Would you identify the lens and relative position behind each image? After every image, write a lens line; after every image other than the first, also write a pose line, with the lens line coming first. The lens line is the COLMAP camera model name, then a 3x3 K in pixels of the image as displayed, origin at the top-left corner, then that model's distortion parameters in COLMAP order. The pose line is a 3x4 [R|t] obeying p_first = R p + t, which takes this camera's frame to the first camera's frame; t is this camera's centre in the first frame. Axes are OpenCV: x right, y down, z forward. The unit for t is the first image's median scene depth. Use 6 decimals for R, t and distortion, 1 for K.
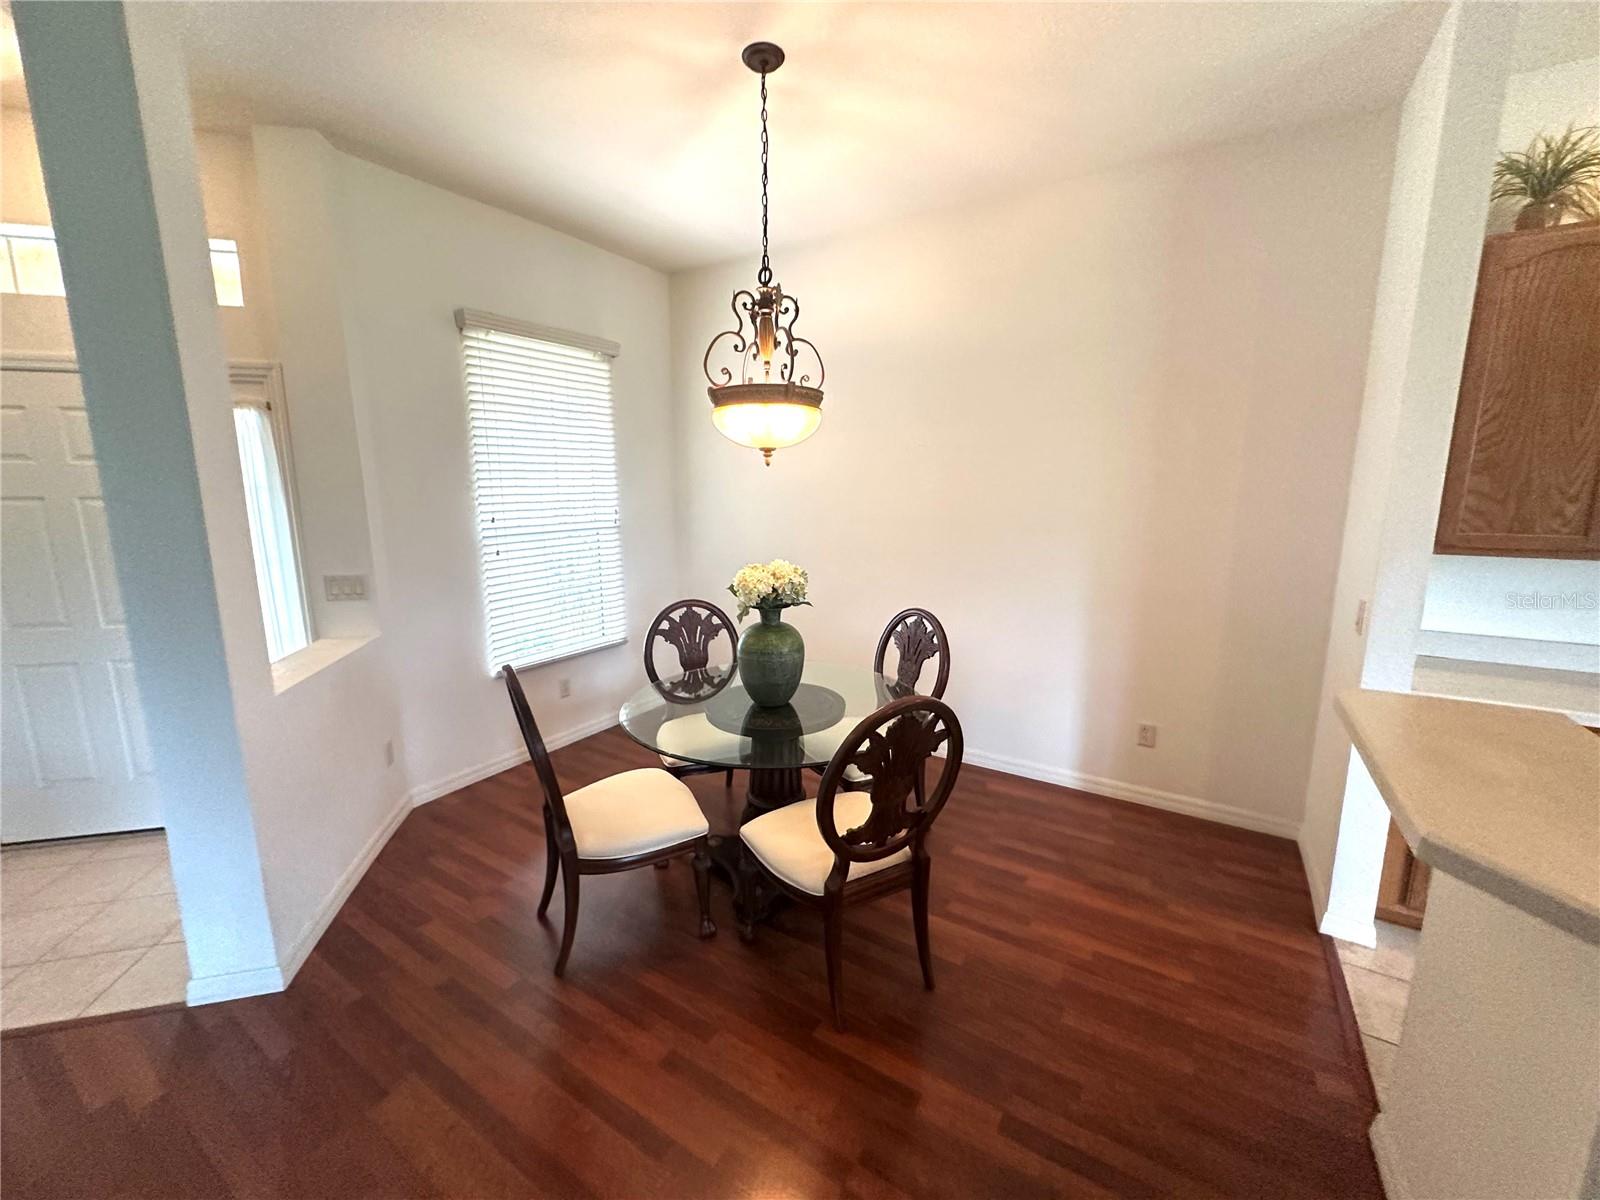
lens RADIAL K [[638.8, 0, 801.3], [0, 638.8, 600.0], [0, 0, 1]] dist [-0.003779, 0.001514]
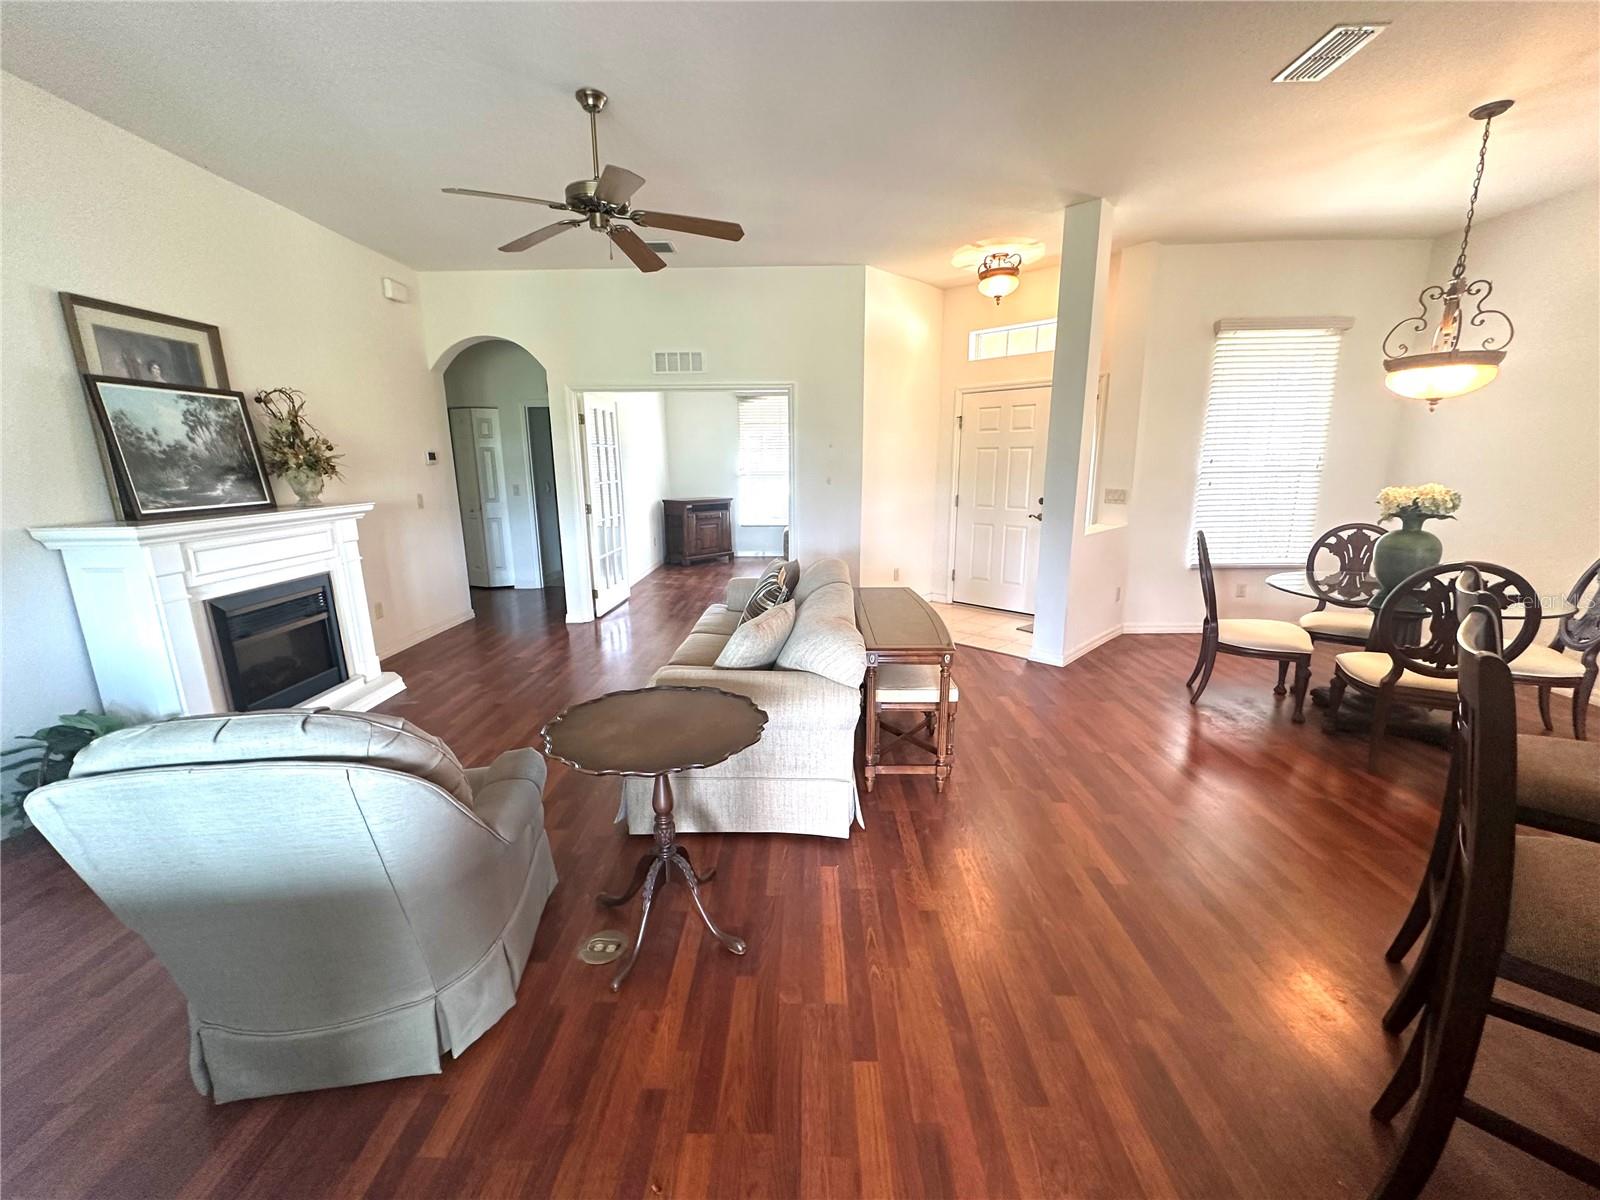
lens RADIAL K [[638.8, 0, 797.3], [0, 638.8, 599.5], [0, 0, 1]] dist [-0.003779, 0.001514]
pose [[0.520149, 0.179123, -0.835081, 0.458242], [-0.141520, 0.982320, 0.122557, 0.213022], [0.842269, 0.054432, 0.536302, -0.864331]]
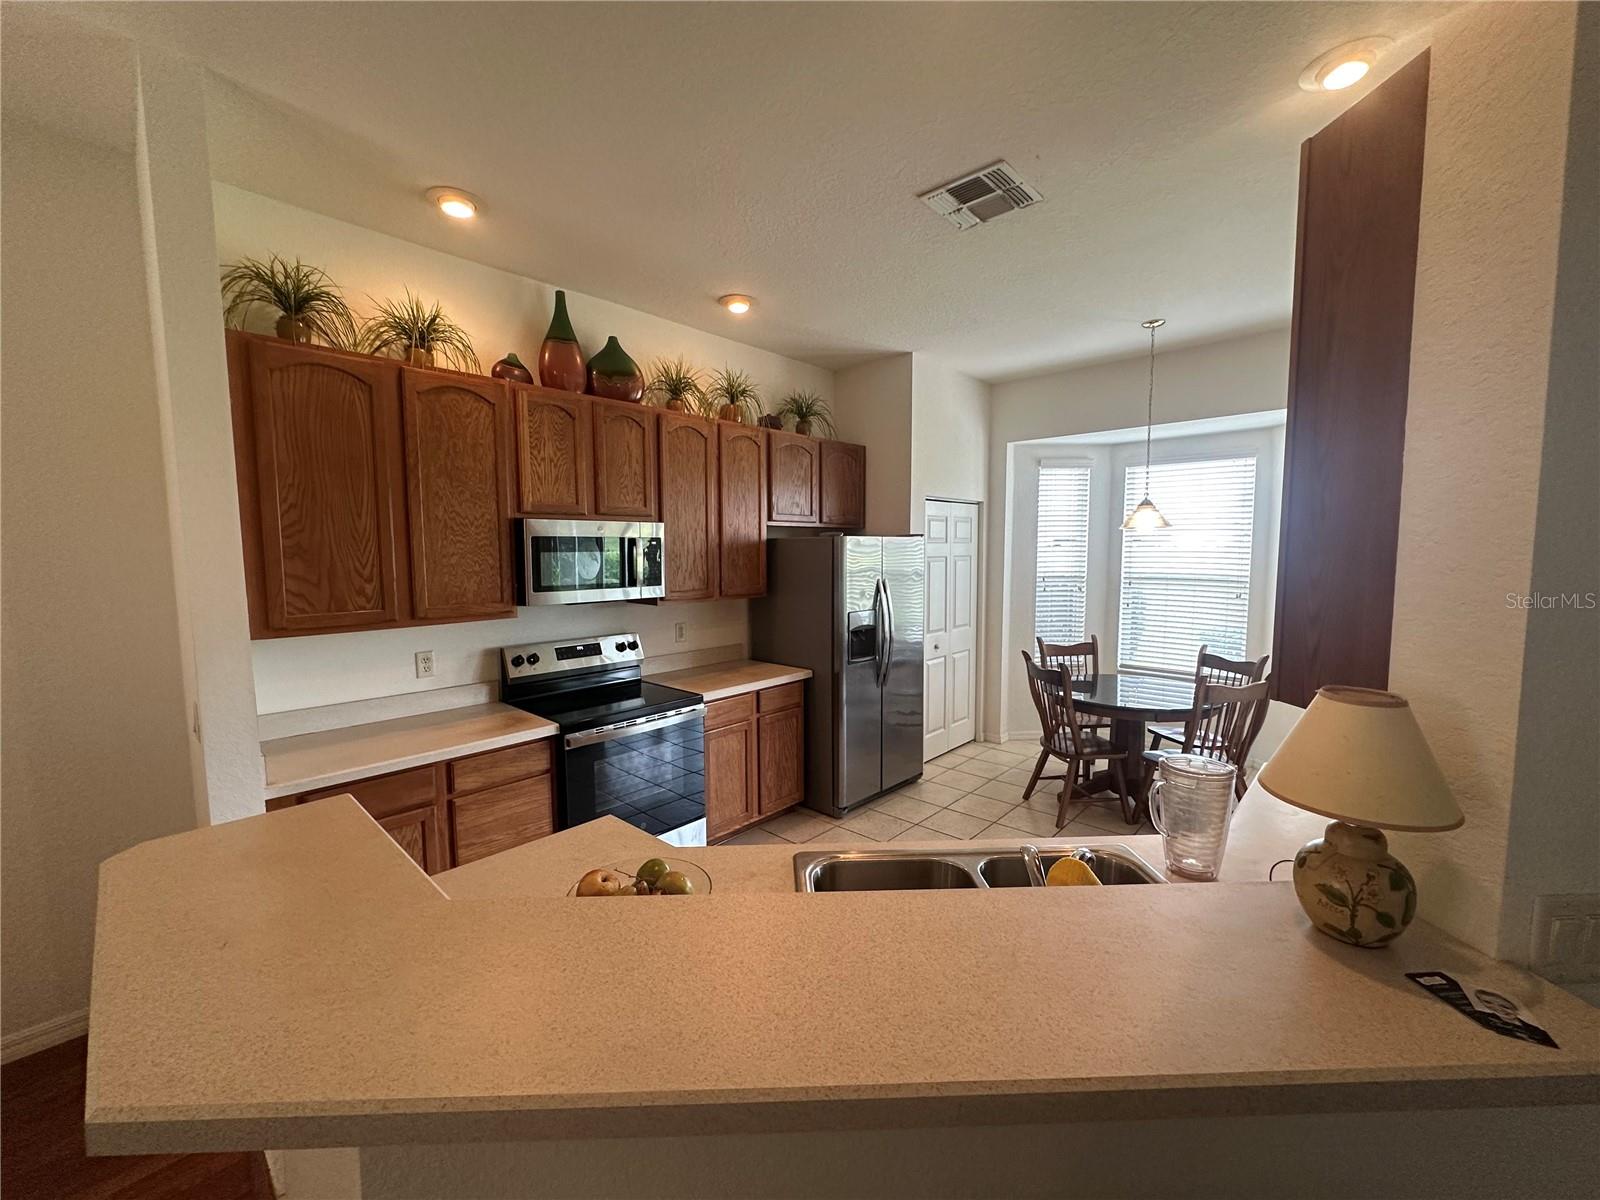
lens RADIAL K [[638.8, 0, 800.1], [0, 638.8, 598.5], [0, 0, 1]] dist [-0.003779, 0.001514]
pose [[0.177479, -0.077615, 0.981059, 0.173511], [0.175346, 0.983428, 0.046081, -0.034513], [-0.968378, 0.163847, 0.188147, 0.009949]]
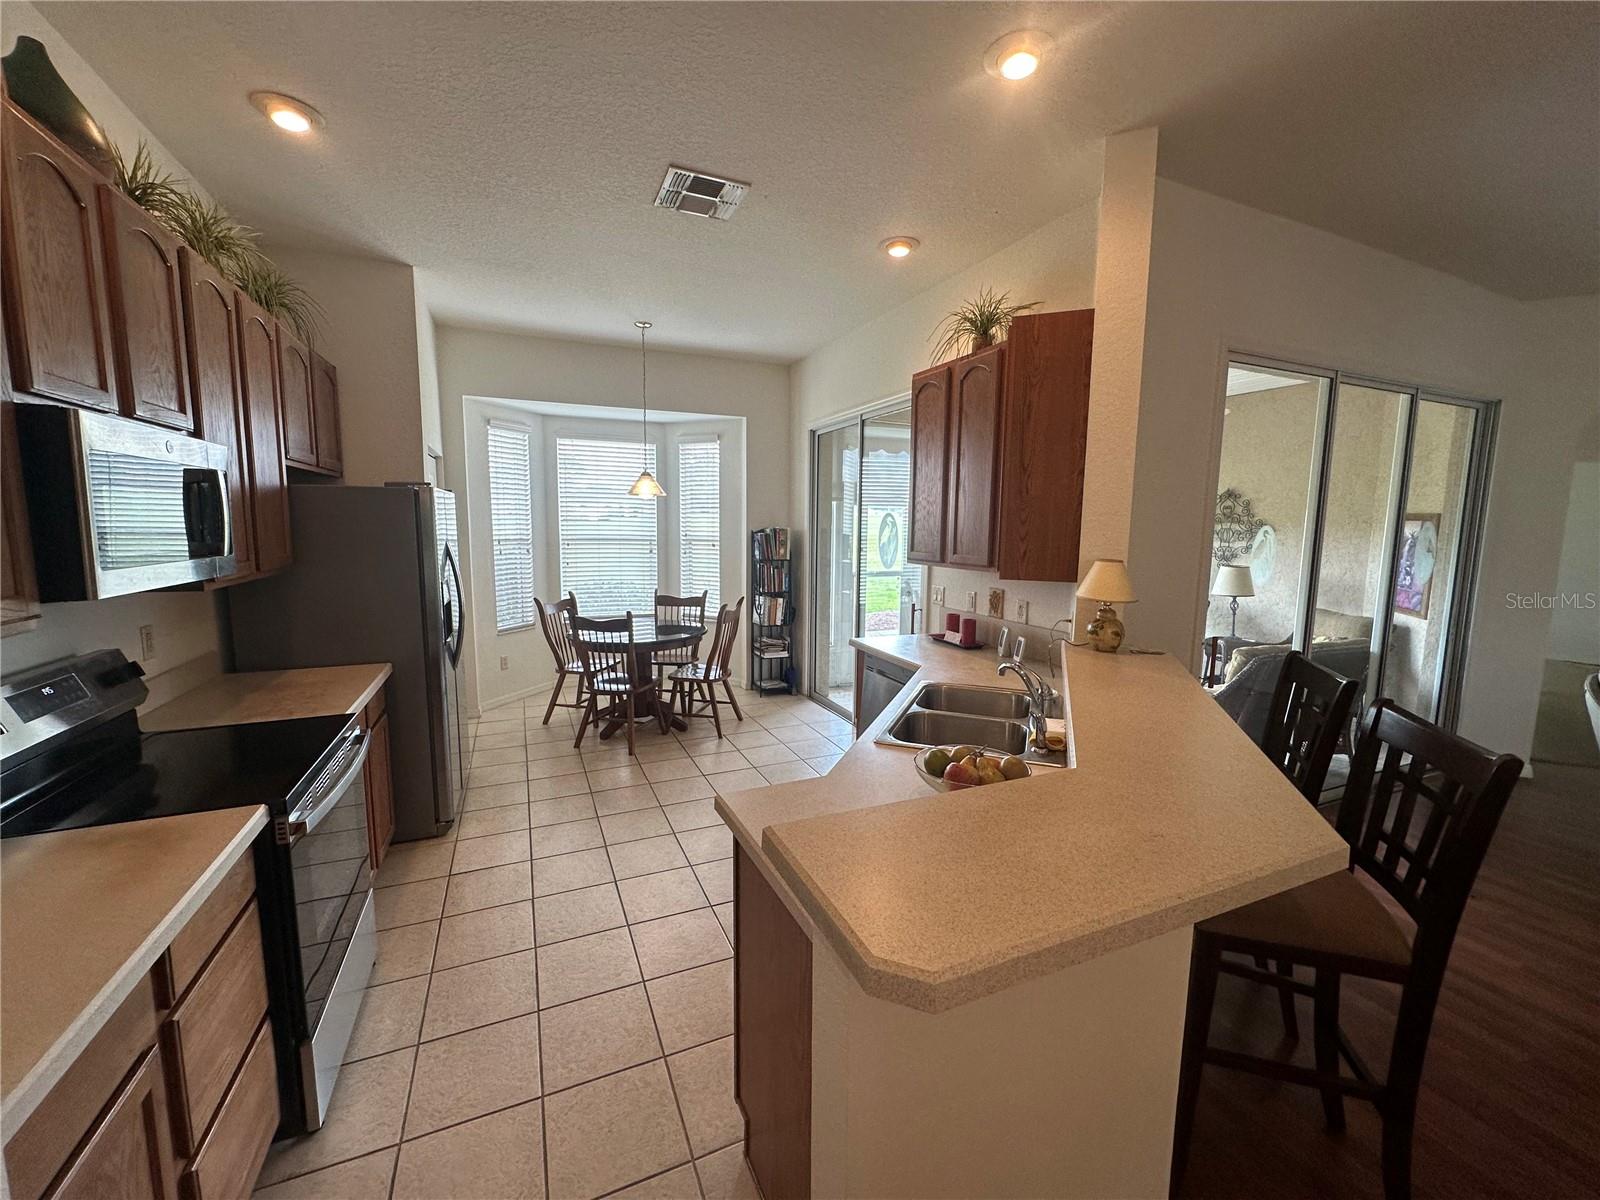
lens RADIAL K [[638.8, 0, 795.4], [0, 638.8, 601.0], [0, 0, 1]] dist [-0.003779, 0.001514]
pose [[-0.832572, -0.076259, 0.548643, 0.447976], [0.086240, 0.960554, 0.264384, -0.151890], [-0.547163, 0.267434, -0.793153, 0.858079]]
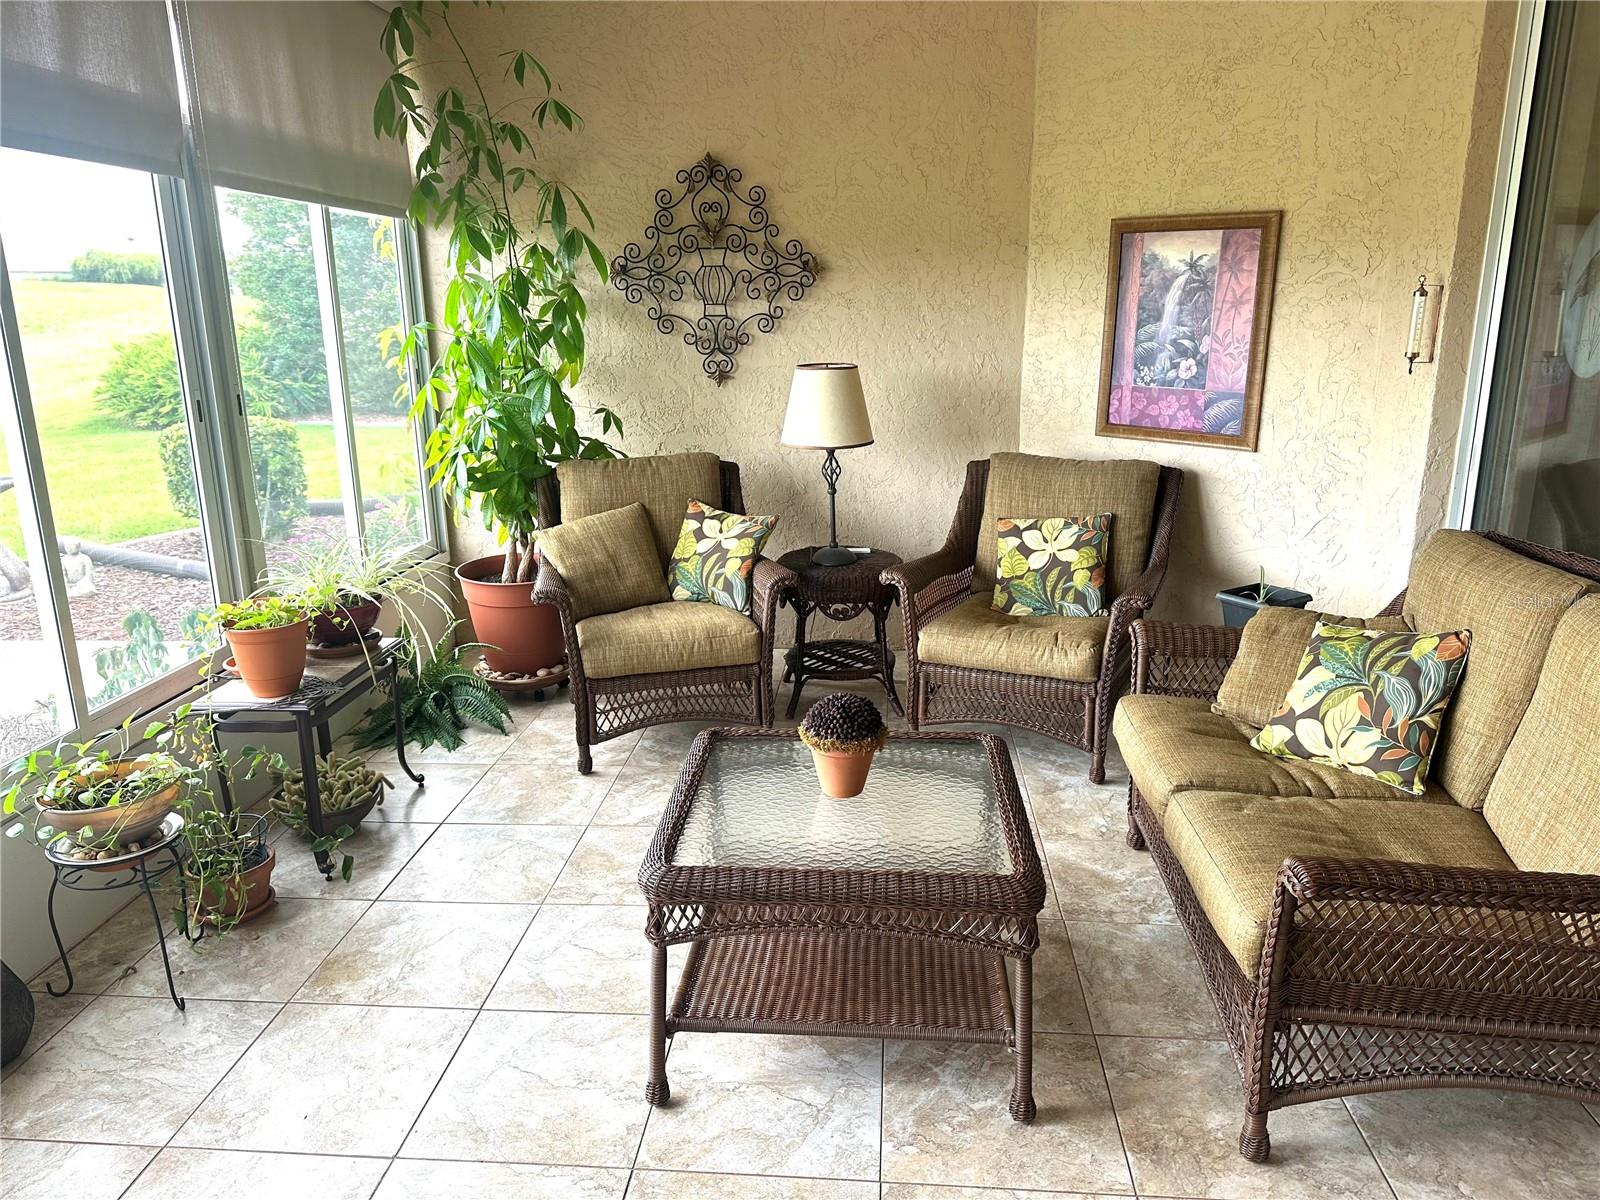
lens RADIAL K [[1117.4, 0, 787.8], [0, 1117.4, 615.5], [0, 0, 1]] dist [0.052903, -0.066400]
pose [[-0.882269, 0.134506, -0.451121, 1.293528], [-0.073157, 0.907490, 0.413654, 0.207588], [0.465027, 0.397956, -0.790810, -0.786706]]
